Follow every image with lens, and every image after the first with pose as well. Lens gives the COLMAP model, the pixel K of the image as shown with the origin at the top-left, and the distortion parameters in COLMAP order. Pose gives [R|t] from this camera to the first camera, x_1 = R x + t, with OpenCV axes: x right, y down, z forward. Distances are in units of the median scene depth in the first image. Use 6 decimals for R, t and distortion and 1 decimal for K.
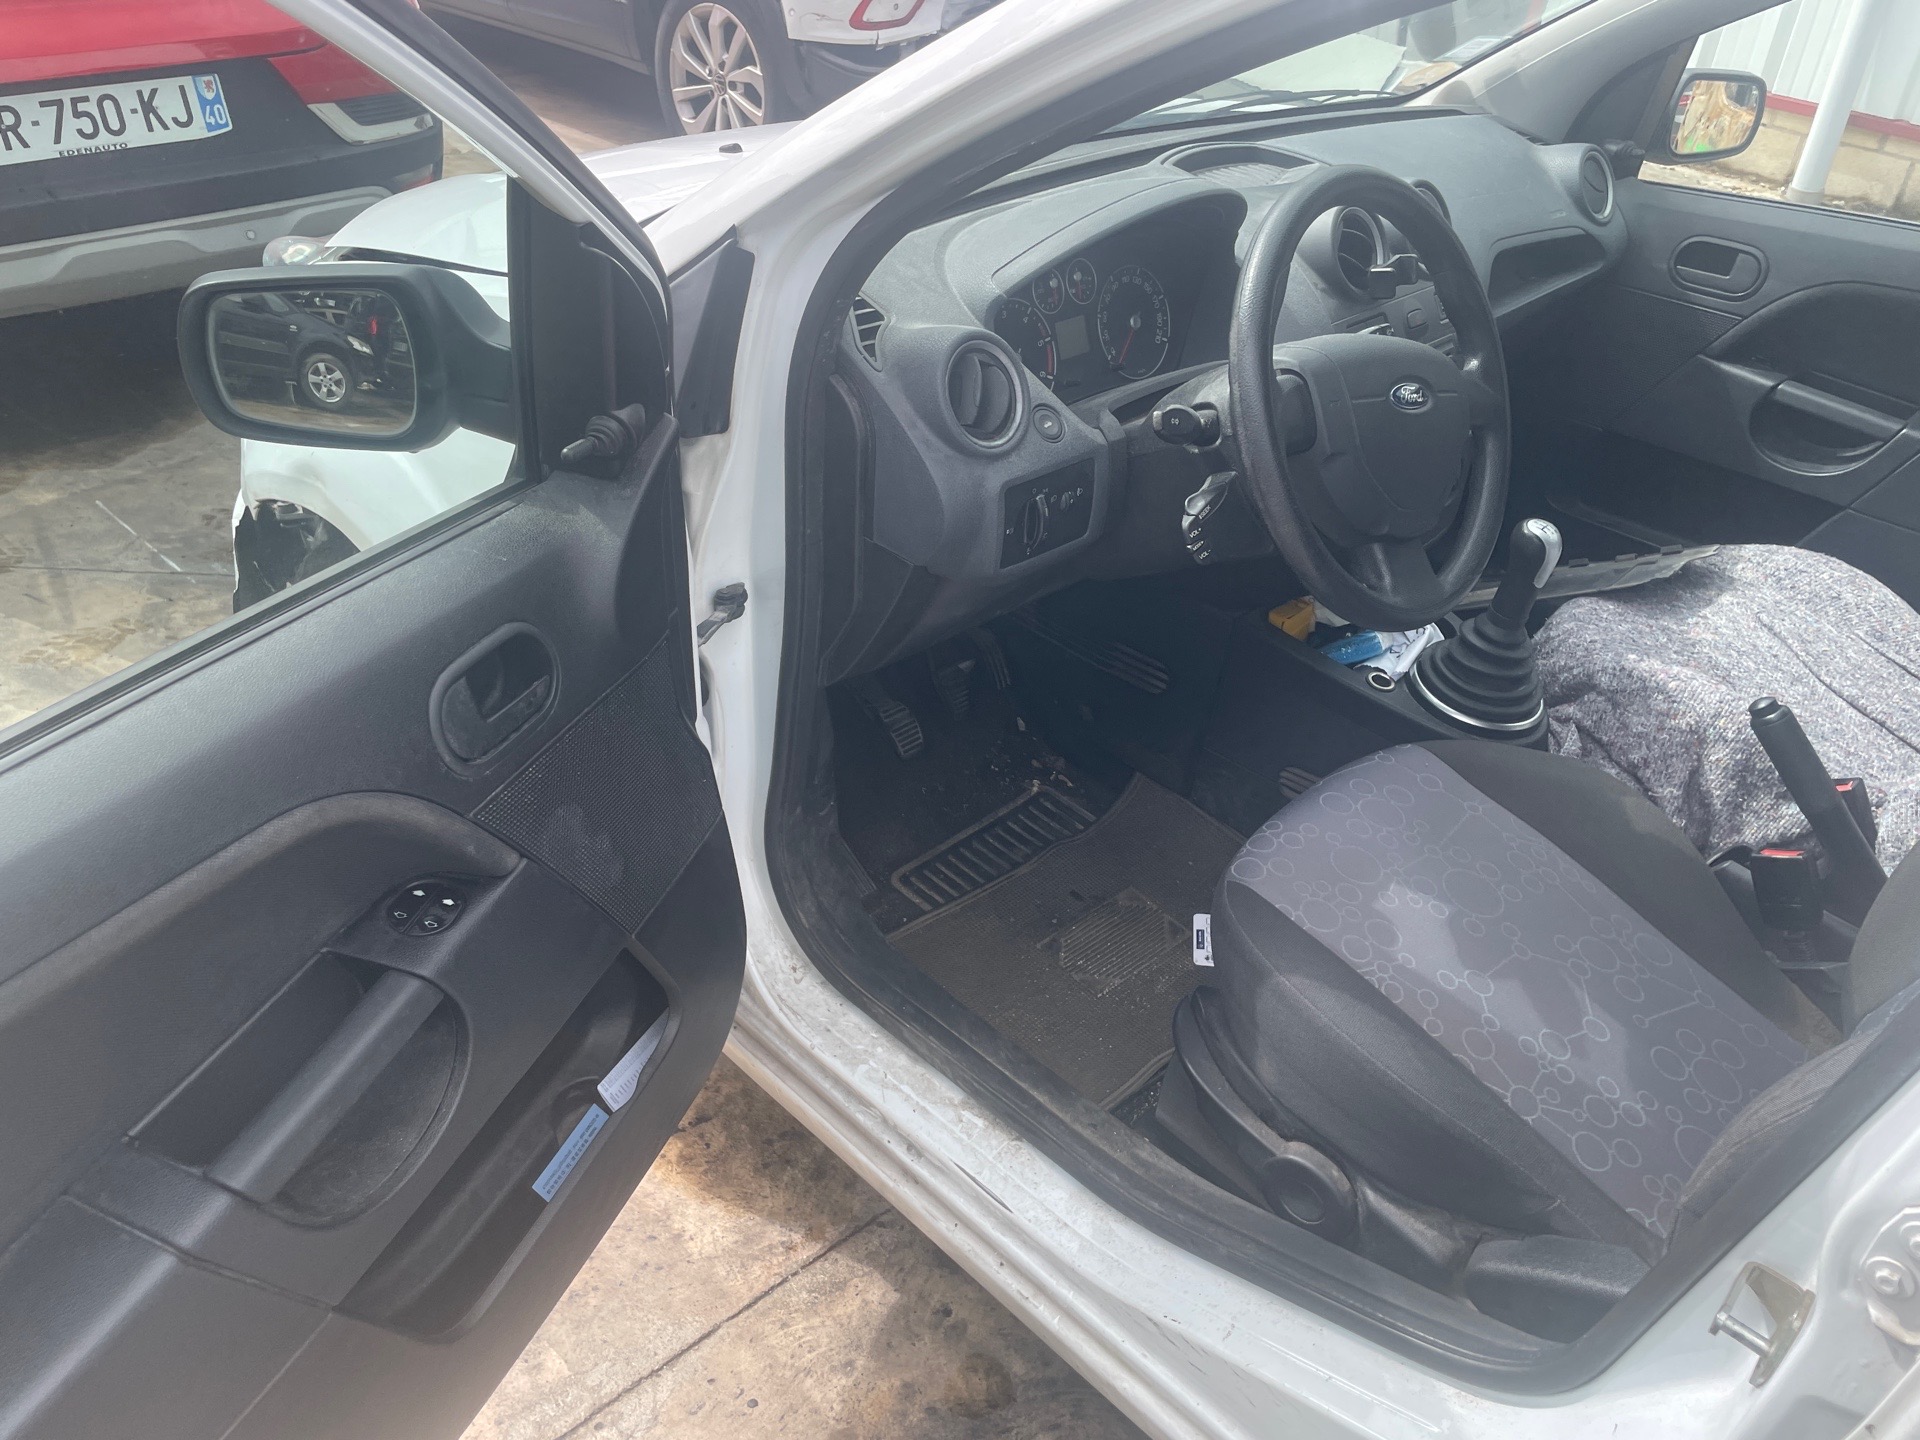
lens RADIAL K [[1457.5, 0, 948.5], [0, 1457.5, 694.6], [0, 0, 1]] dist [0.079199, -0.107701]
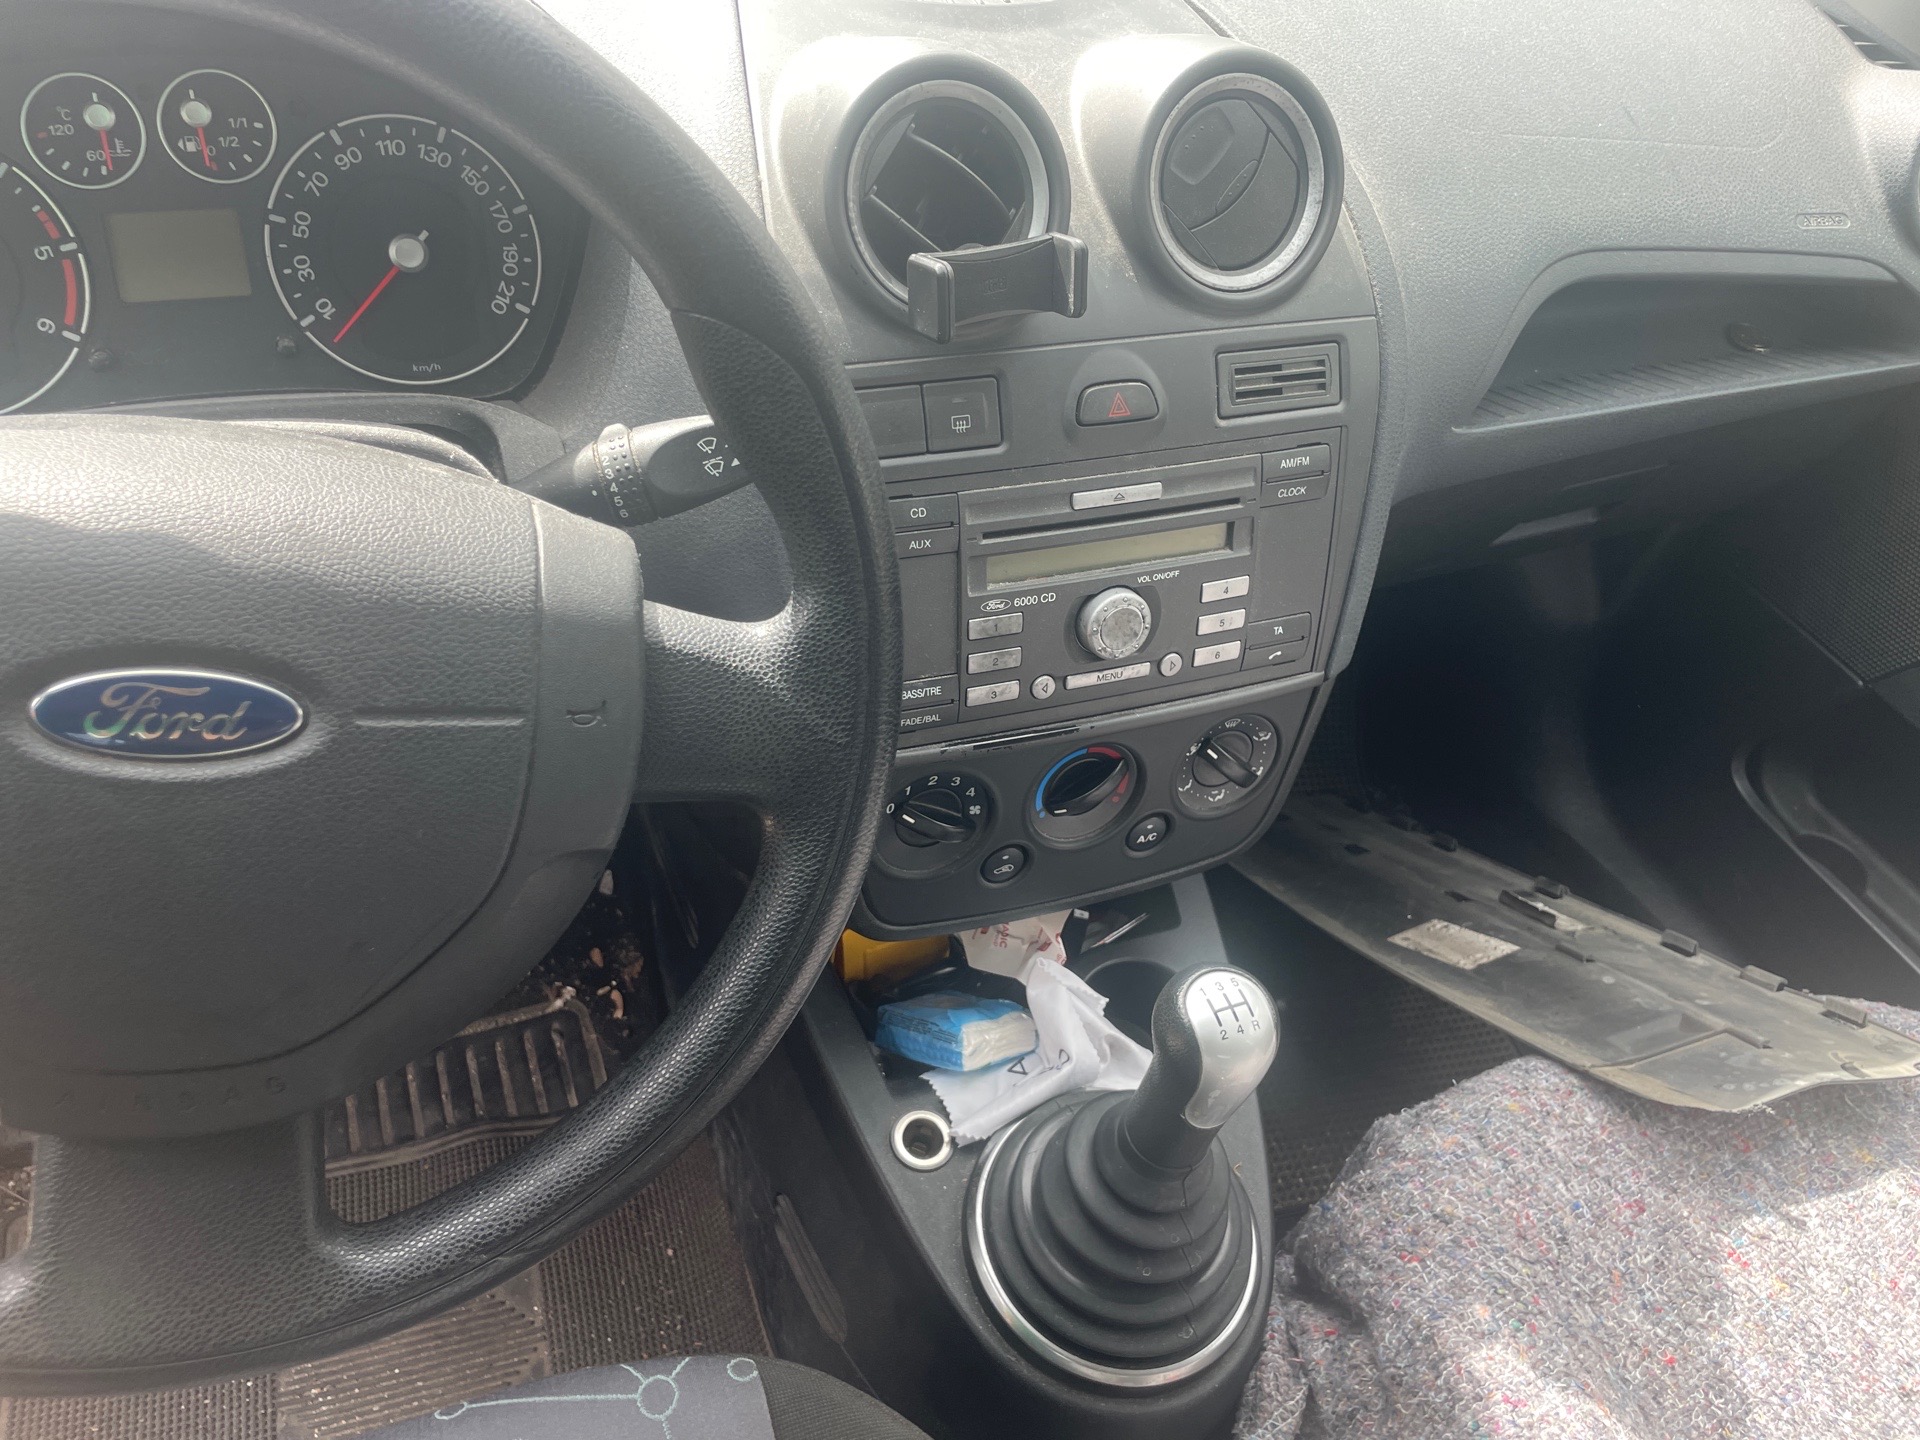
lens RADIAL K [[1457.5, 0, 947.8], [0, 1457.5, 726.7], [0, 0, 1]] dist [0.079199, -0.107701]
pose [[0.912856, 0.301680, -0.275107, 0.397990], [-0.266556, 0.950761, 0.158116, -0.213844], [0.309261, -0.071006, 0.948323, 0.577497]]
